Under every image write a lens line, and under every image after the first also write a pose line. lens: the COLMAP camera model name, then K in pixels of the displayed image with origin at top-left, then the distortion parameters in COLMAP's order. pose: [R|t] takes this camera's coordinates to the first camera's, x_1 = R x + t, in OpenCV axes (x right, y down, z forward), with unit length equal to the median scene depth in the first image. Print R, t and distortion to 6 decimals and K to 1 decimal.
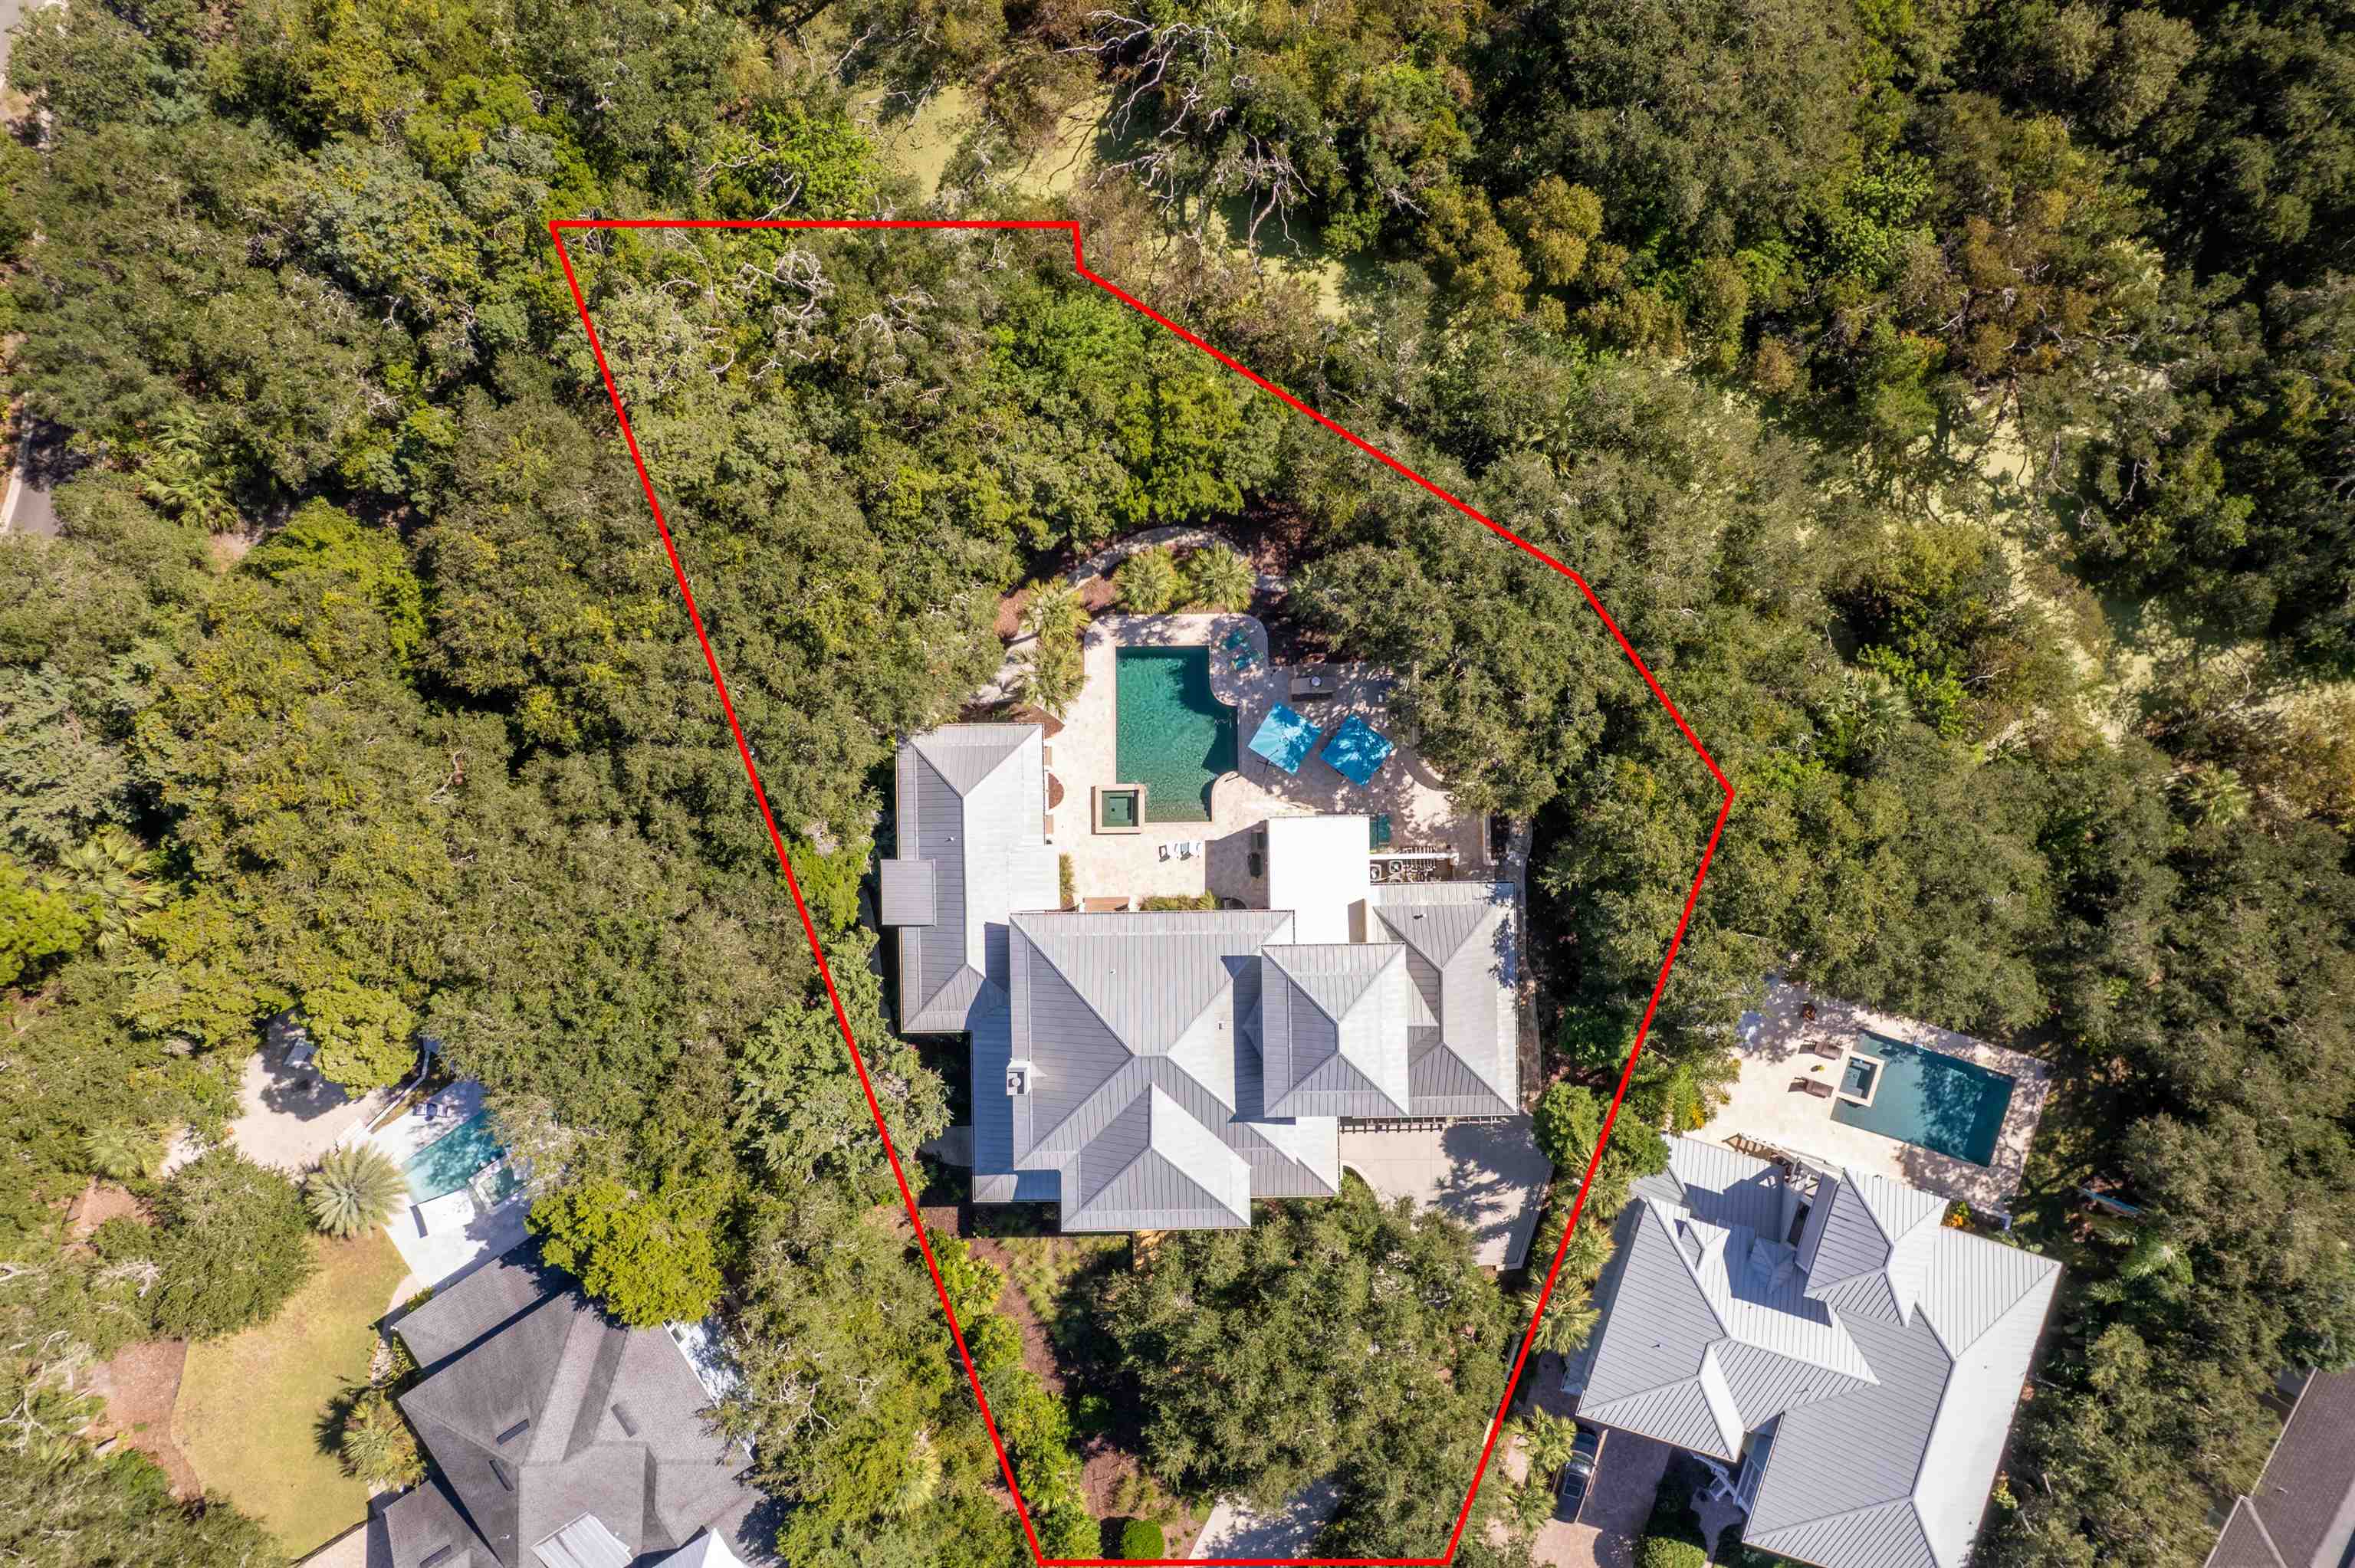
lens RADIAL K [[1481.6, 0, 1194.3], [0, 1481.6, 779.5], [0, 0, 1]] dist [-0.003755, -0.000186]
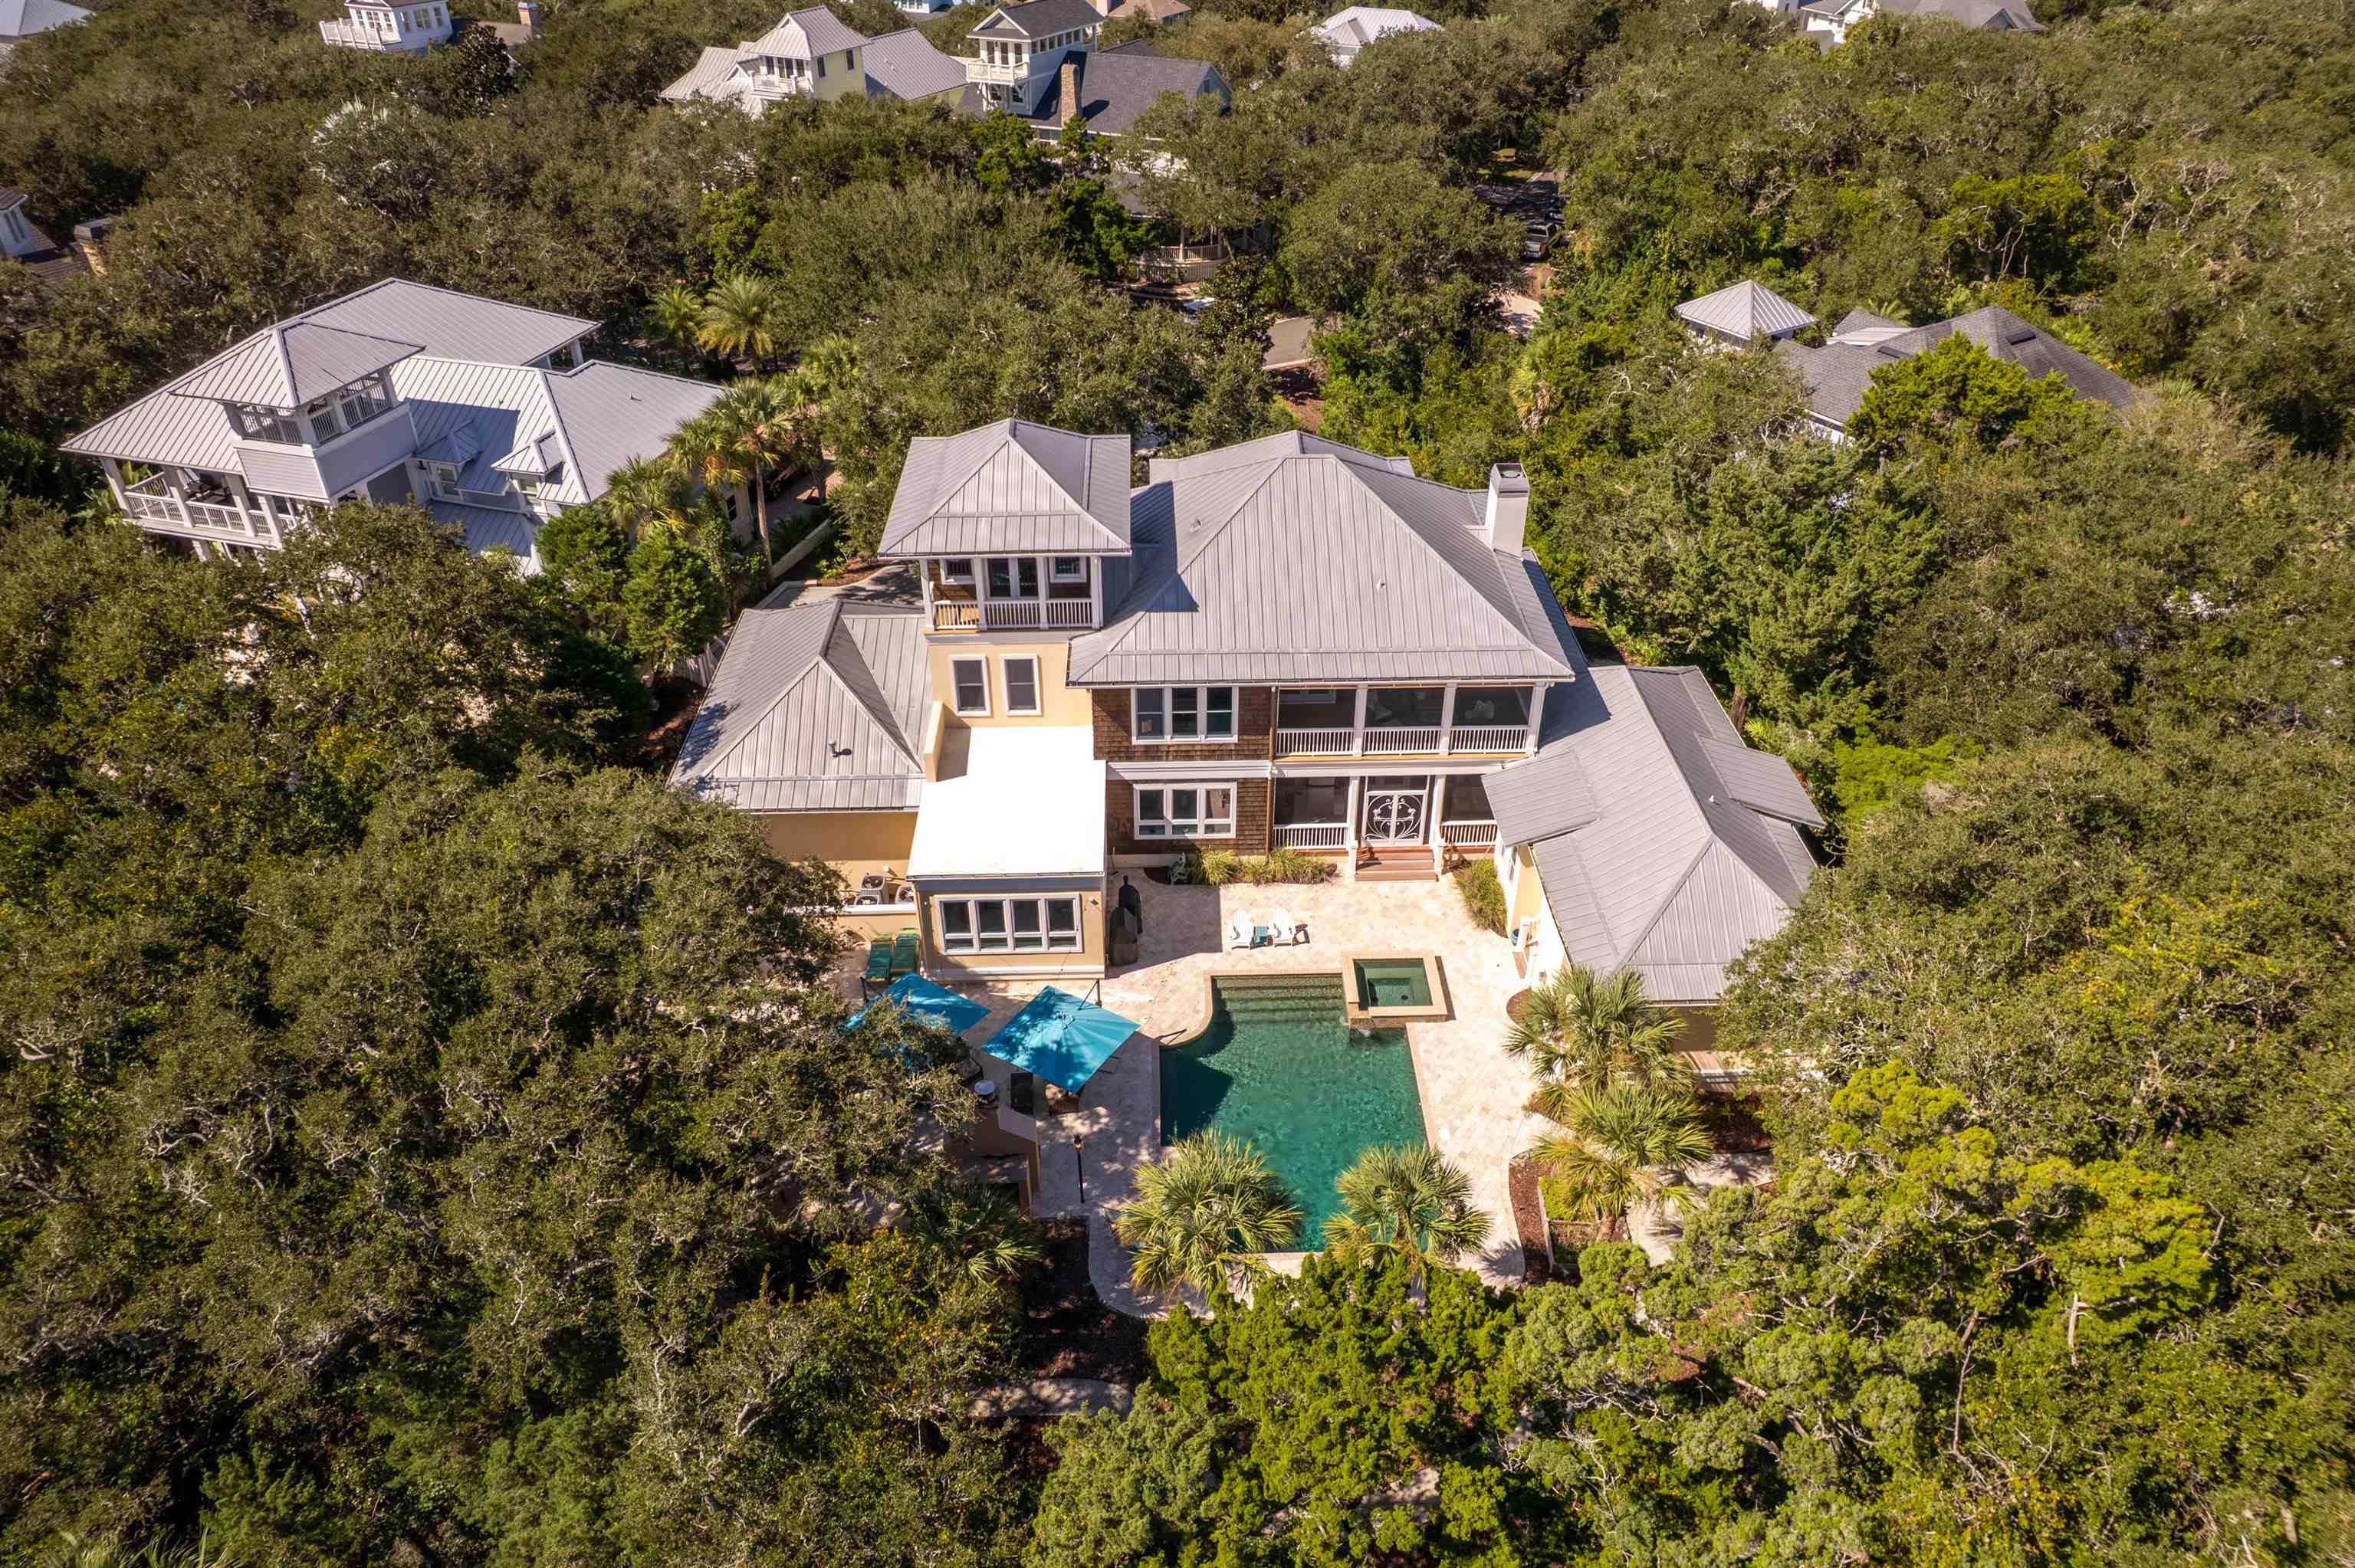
lens RADIAL K [[1481.6, 0, 1194.3], [0, 1481.6, 779.5], [0, 0, 1]] dist [-0.003755, -0.000186]
pose [[-0.999832, 0.001774, -0.018229, 0.027822], [-0.015944, -0.574091, 0.818637, -0.363882], [-0.009013, 0.818790, 0.574023, 0.666082]]
